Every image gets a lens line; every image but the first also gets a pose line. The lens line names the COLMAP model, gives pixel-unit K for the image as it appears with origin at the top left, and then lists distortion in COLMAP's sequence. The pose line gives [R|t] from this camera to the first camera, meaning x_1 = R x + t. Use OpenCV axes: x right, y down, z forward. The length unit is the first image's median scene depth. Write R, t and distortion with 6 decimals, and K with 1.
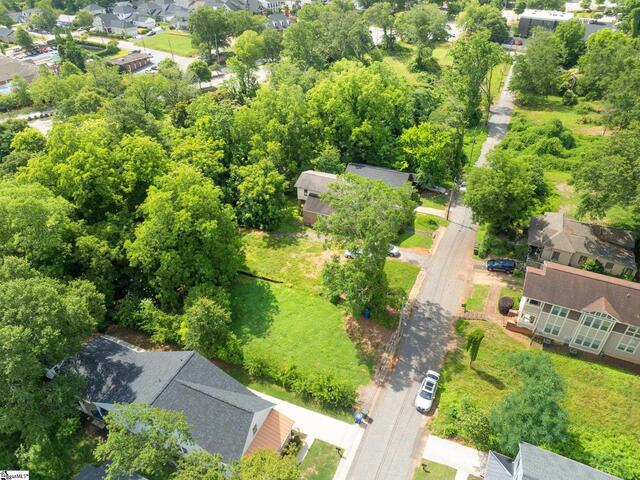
lens RADIAL K [[450.8, 0, 320.0], [0, 450.8, 240.0], [0, 0, 1]] dist [-0.025079, 0.002284]
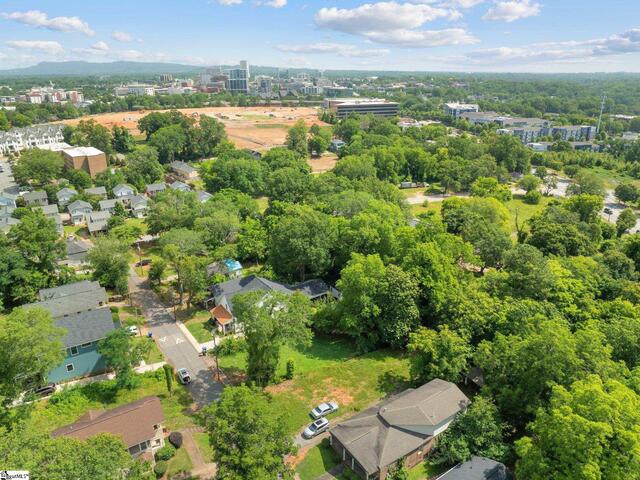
lens RADIAL K [[450.8, 0, 320.0], [0, 450.8, 240.0], [0, 0, 1]] dist [-0.045164, 0.001220]
pose [[-0.523031, 0.294391, -0.799858, 0.941117], [-0.503997, 0.649972, 0.568791, -0.934636], [0.687332, 0.700622, -0.191583, 1.113237]]
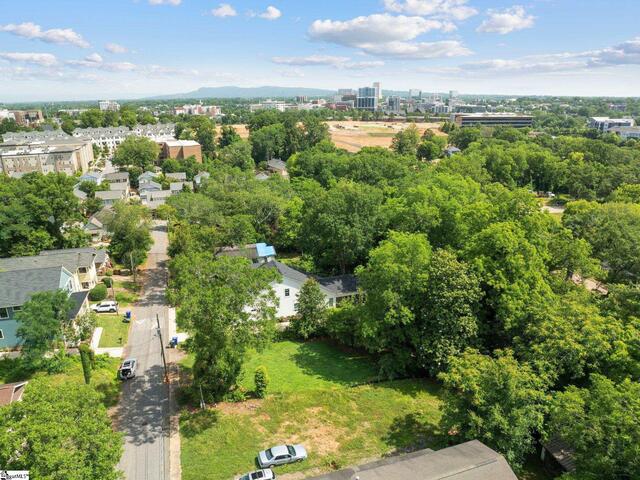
lens RADIAL K [[450.8, 0, 320.0], [0, 450.8, 240.0], [0, 0, 1]] dist [-0.045164, 0.001220]
pose [[-0.742466, 0.200561, -0.639155, 0.463898], [-0.393103, 0.642126, 0.658137, -0.705306], [0.542415, 0.739898, -0.397916, 1.274597]]
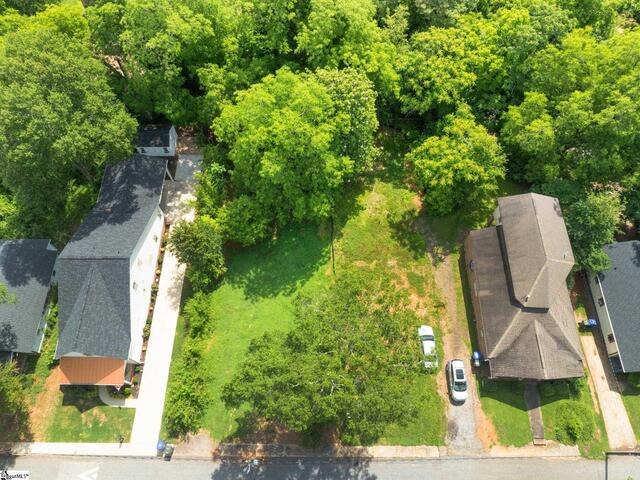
lens RADIAL K [[450.8, 0, 320.0], [0, 450.8, 240.0], [0, 0, 1]] dist [-0.045164, 0.001220]
pose [[0.407689, 0.814658, -0.412458, 0.204862], [-0.538684, 0.579303, 0.611742, -0.462357], [0.737299, -0.027216, 0.675018, 0.533324]]
